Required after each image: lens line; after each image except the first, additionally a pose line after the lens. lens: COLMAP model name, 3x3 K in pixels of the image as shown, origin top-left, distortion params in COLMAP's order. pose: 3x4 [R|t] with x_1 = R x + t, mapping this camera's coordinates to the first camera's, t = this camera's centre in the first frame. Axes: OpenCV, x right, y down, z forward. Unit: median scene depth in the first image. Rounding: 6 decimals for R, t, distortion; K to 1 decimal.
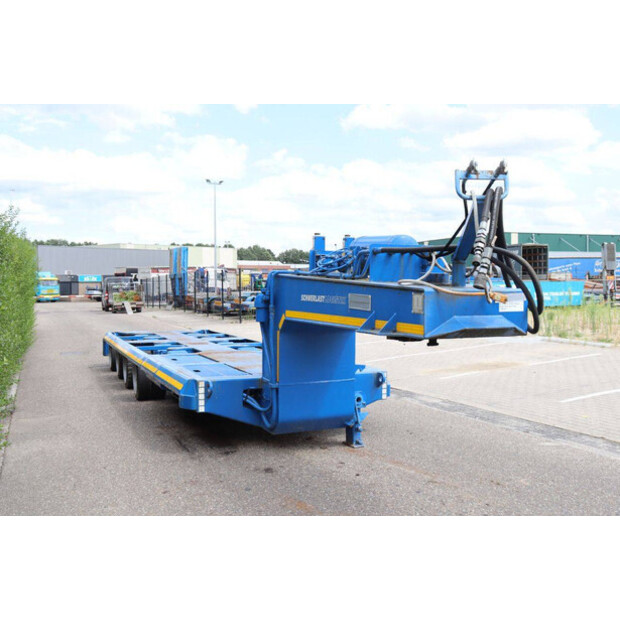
lens RADIAL K [[671.9, 0, 310.0], [0, 671.9, 310.0], [0, 0, 1]] dist [0.098848, 0.003636]
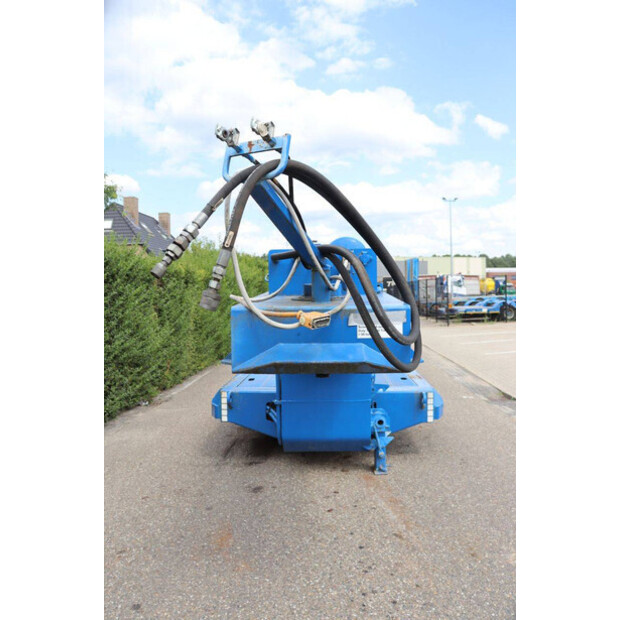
lens RADIAL K [[574.3, 0, 310.0], [0, 574.3, 310.0], [0, 0, 1]] dist [-0.009974, -0.004930]
pose [[0.916109, 0.008820, -0.400833, 0.268612], [-0.009995, 0.999950, -0.000840, -0.015031], [0.400806, 0.004776, 0.916151, 0.234722]]
